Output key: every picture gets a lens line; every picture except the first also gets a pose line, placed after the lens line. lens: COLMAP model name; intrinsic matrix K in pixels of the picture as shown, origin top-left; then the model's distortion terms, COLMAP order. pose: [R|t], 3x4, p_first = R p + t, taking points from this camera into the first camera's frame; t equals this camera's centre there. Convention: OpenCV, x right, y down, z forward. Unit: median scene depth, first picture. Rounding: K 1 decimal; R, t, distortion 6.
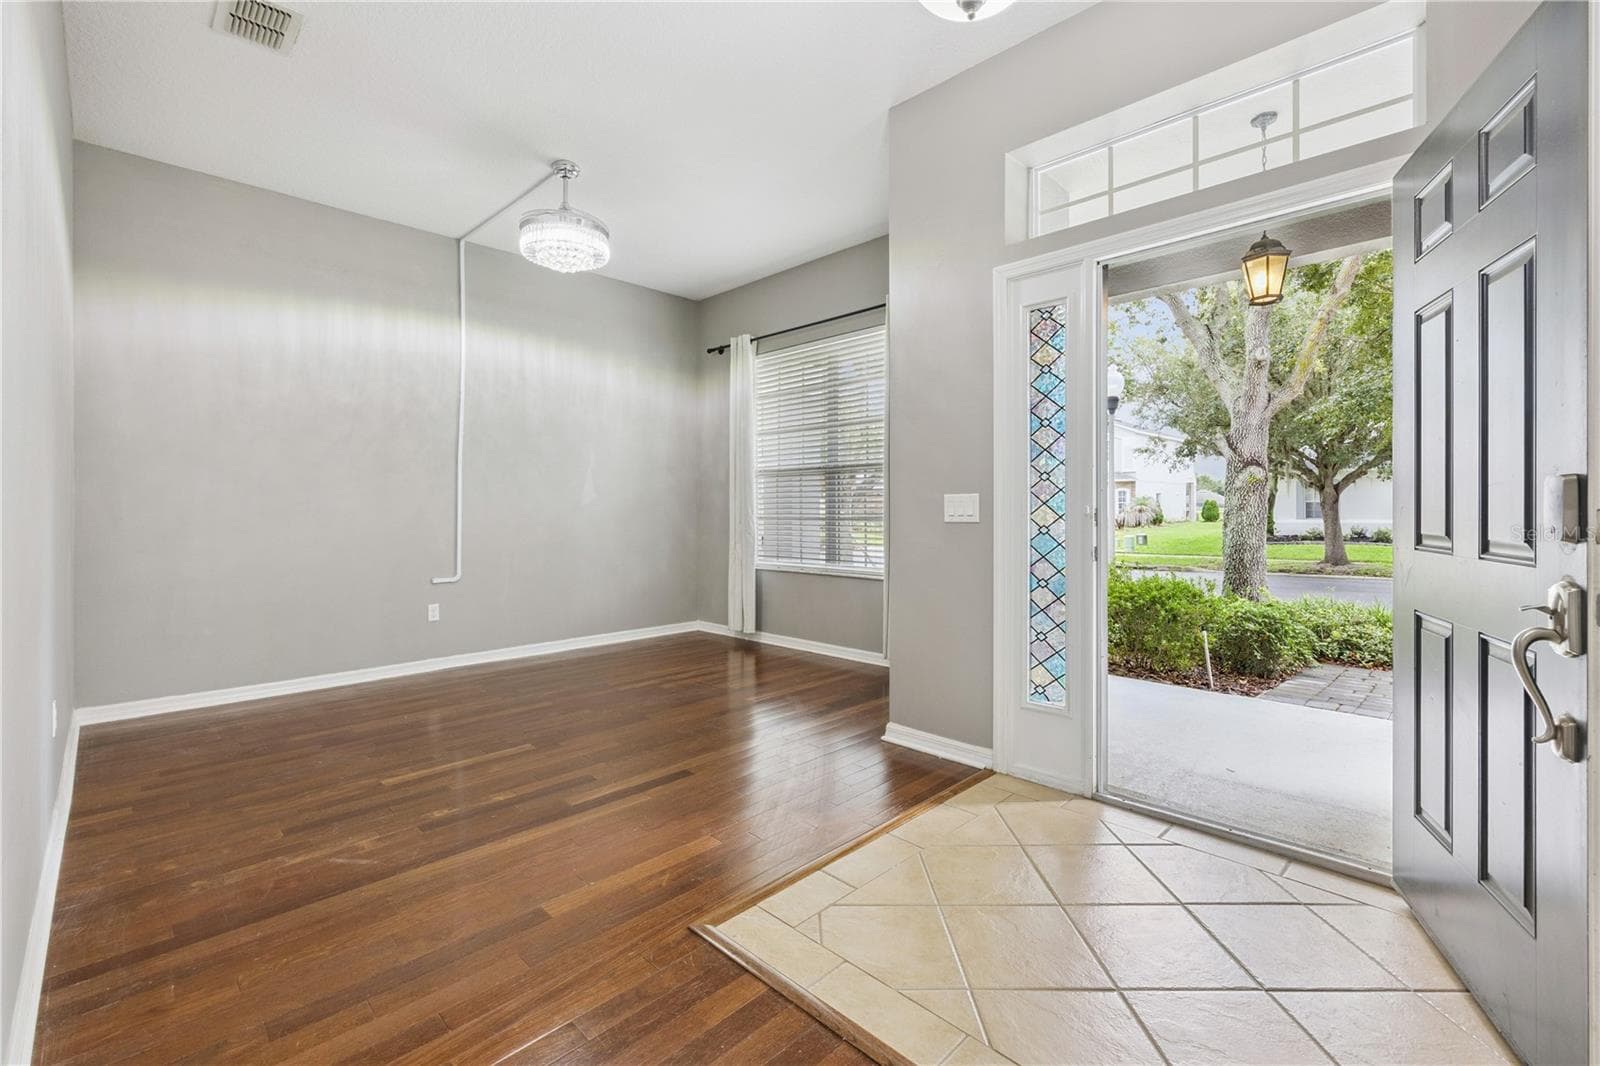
lens RADIAL K [[686.4, 0, 791.1], [0, 686.4, 514.6], [0, 0, 1]] dist [-0.001125, 0.000222]
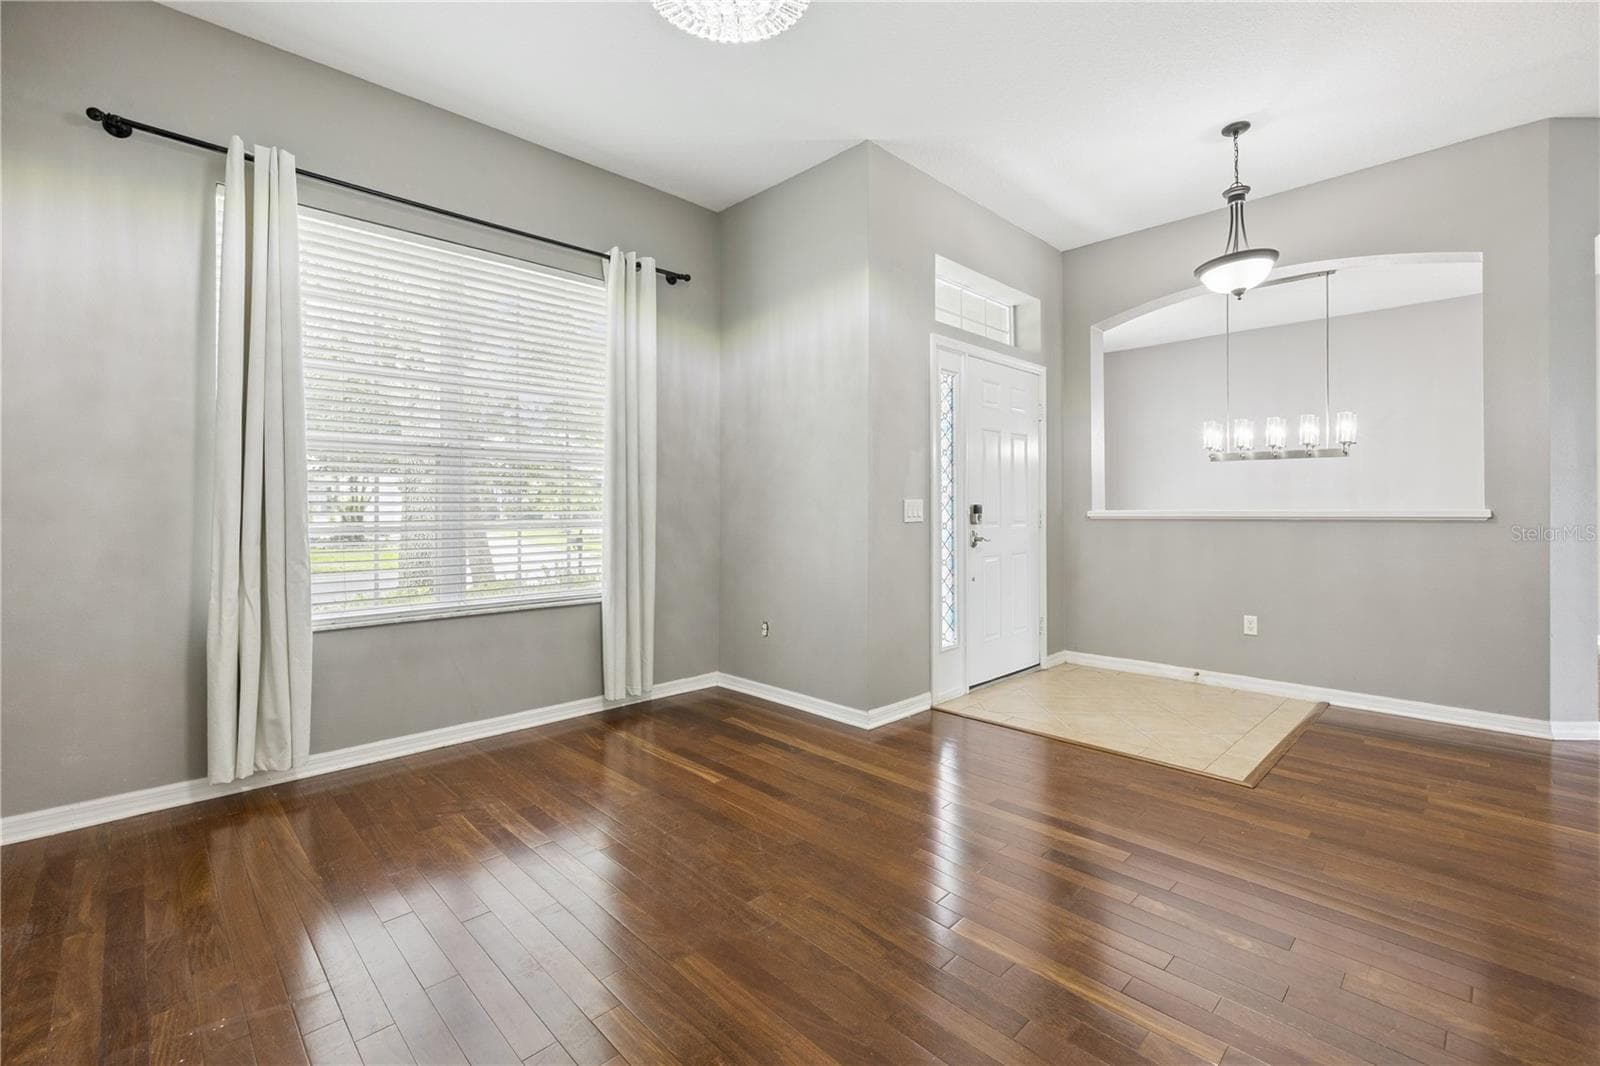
lens RADIAL K [[686.4, 0, 791.1], [0, 686.4, 514.6], [0, 0, 1]] dist [-0.001125, 0.000222]
pose [[0.024211, -0.002221, 0.999704, -1.045757], [0.012493, 0.999920, 0.001919, -0.007328], [-0.999629, 0.012443, 0.024237, 1.229684]]
